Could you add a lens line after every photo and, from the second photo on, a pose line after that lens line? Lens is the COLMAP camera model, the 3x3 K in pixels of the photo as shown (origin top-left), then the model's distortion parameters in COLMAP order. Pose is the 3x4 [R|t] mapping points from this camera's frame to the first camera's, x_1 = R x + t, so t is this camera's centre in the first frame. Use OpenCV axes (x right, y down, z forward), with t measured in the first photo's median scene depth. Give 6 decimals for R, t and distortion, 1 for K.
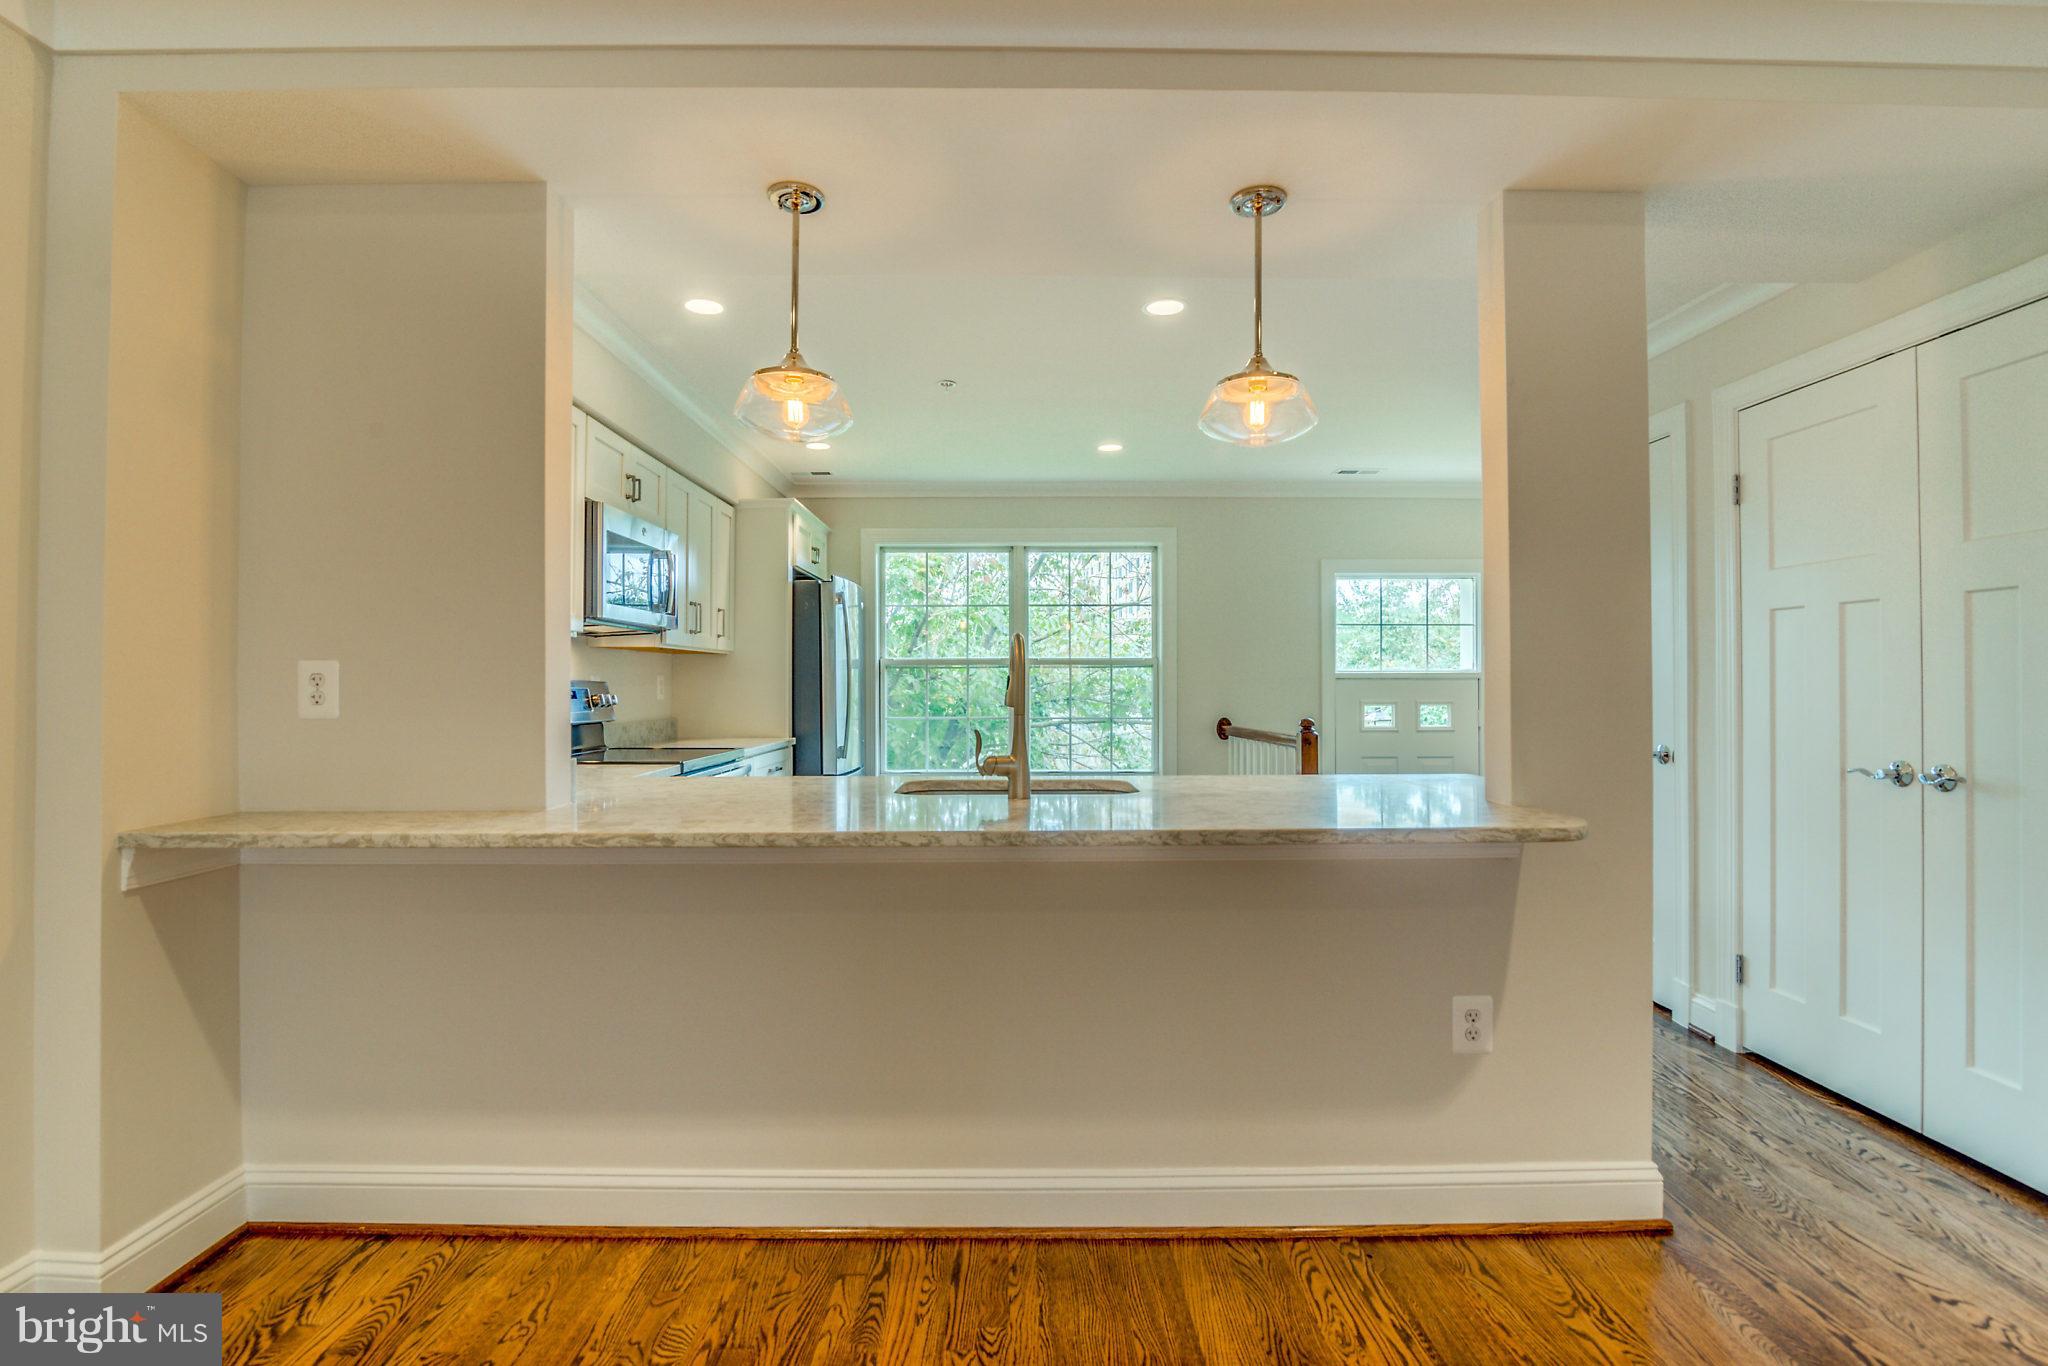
lens RADIAL K [[985.2, 0, 1024.0], [0, 985.2, 683.0], [0, 0, 1]] dist [-0.000117, 0.000129]
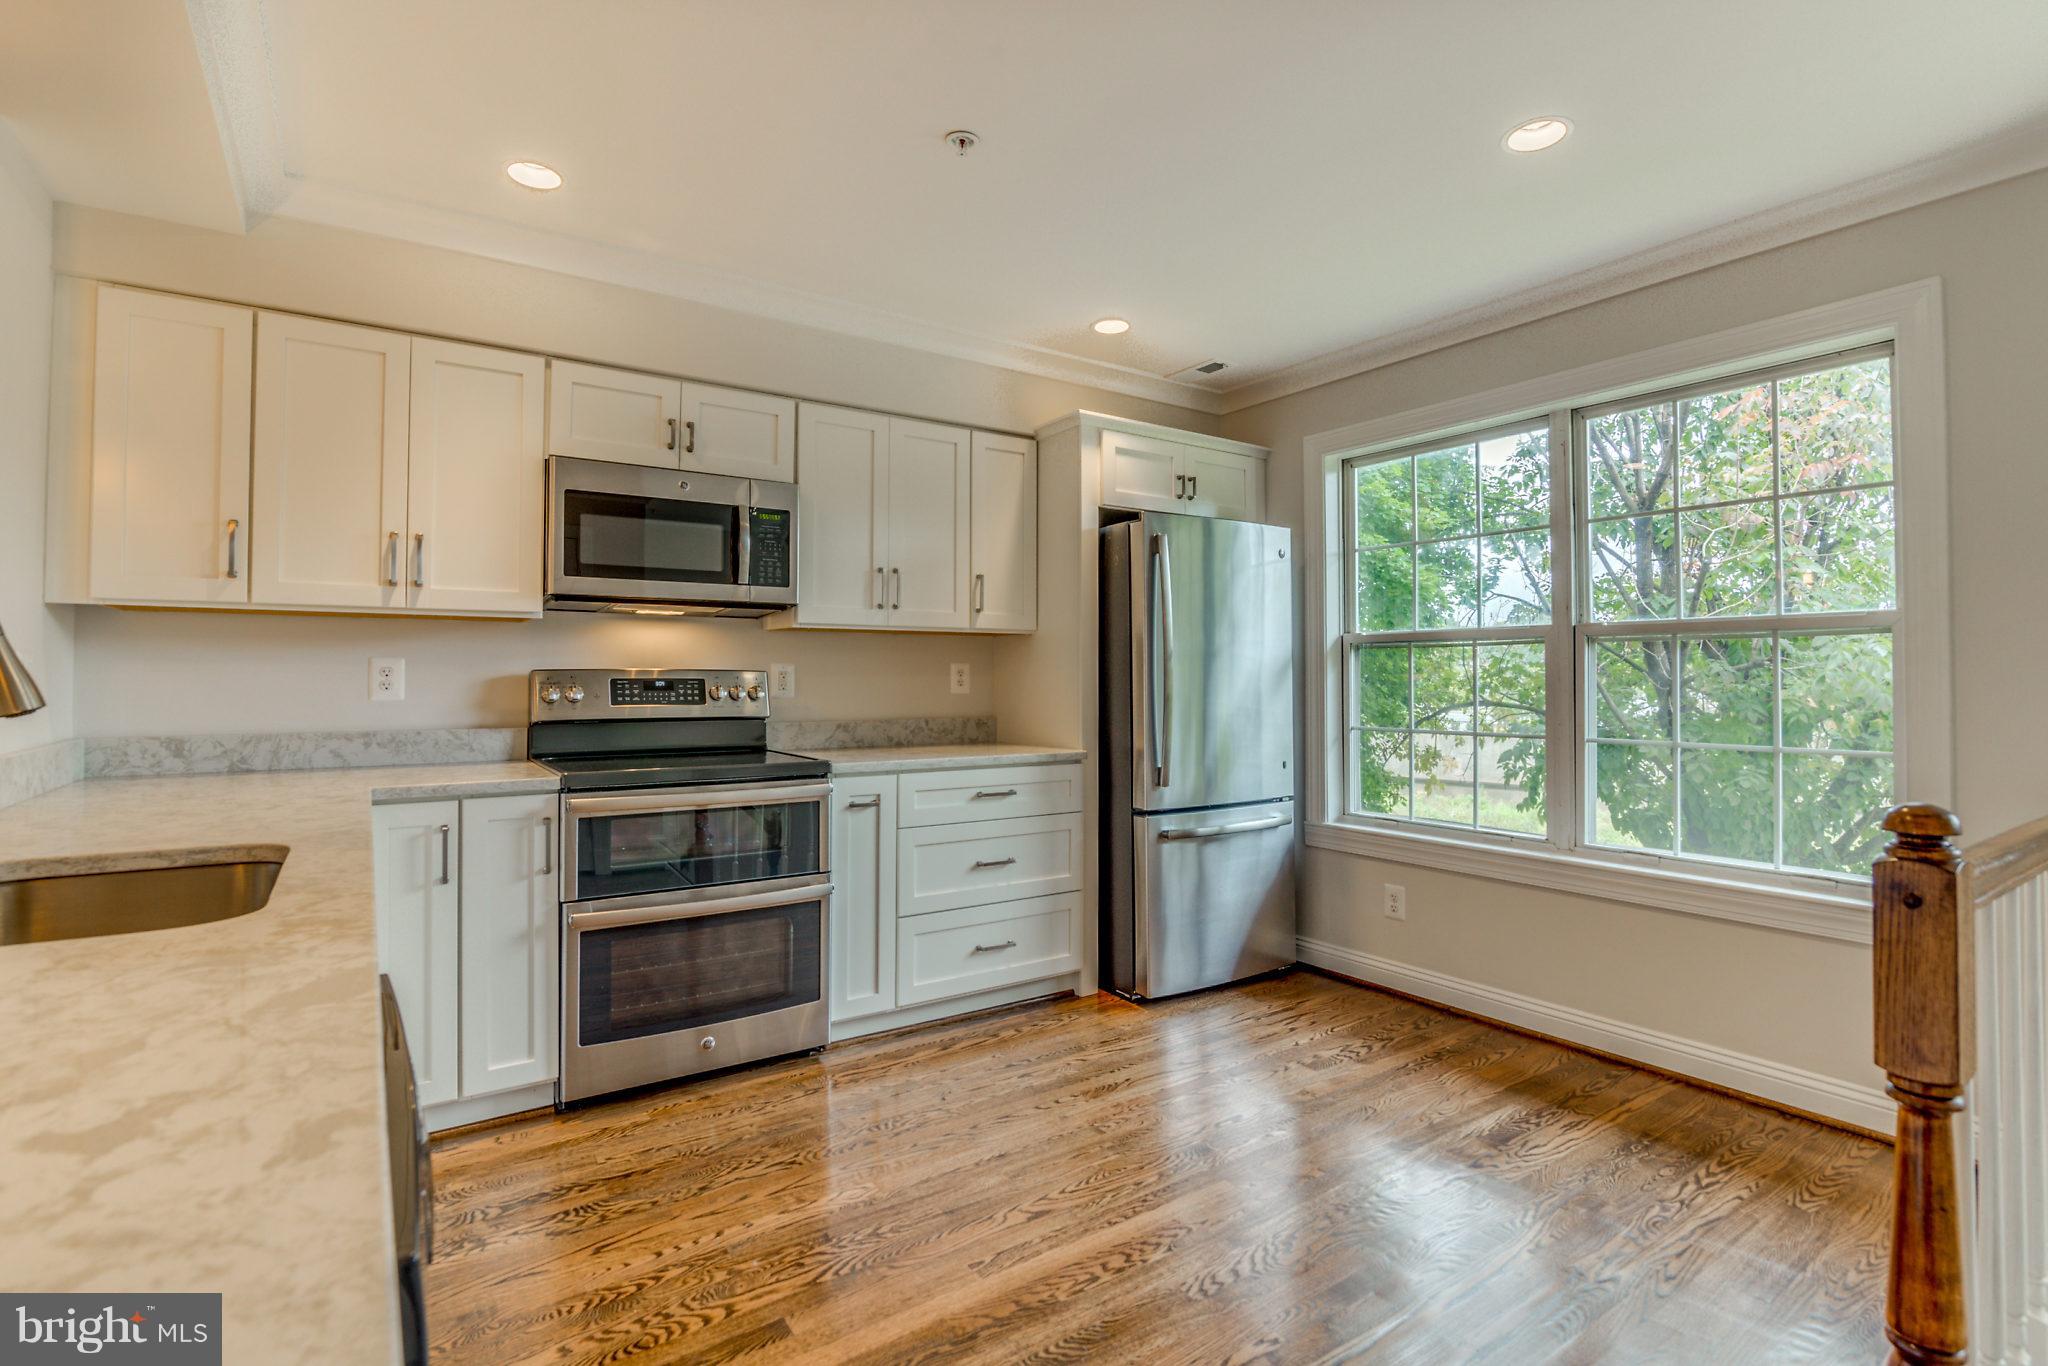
lens RADIAL K [[972.7, 0, 1033.2], [0, 972.7, 654.9], [0, 0, 1]] dist [-0.018533, 0.000694]
pose [[0.562868, -0.015613, -0.826399, 0.366410], [-0.000019, 0.999821, -0.018903, 0.002175], [0.826547, 0.010656, 0.562767, 0.667355]]
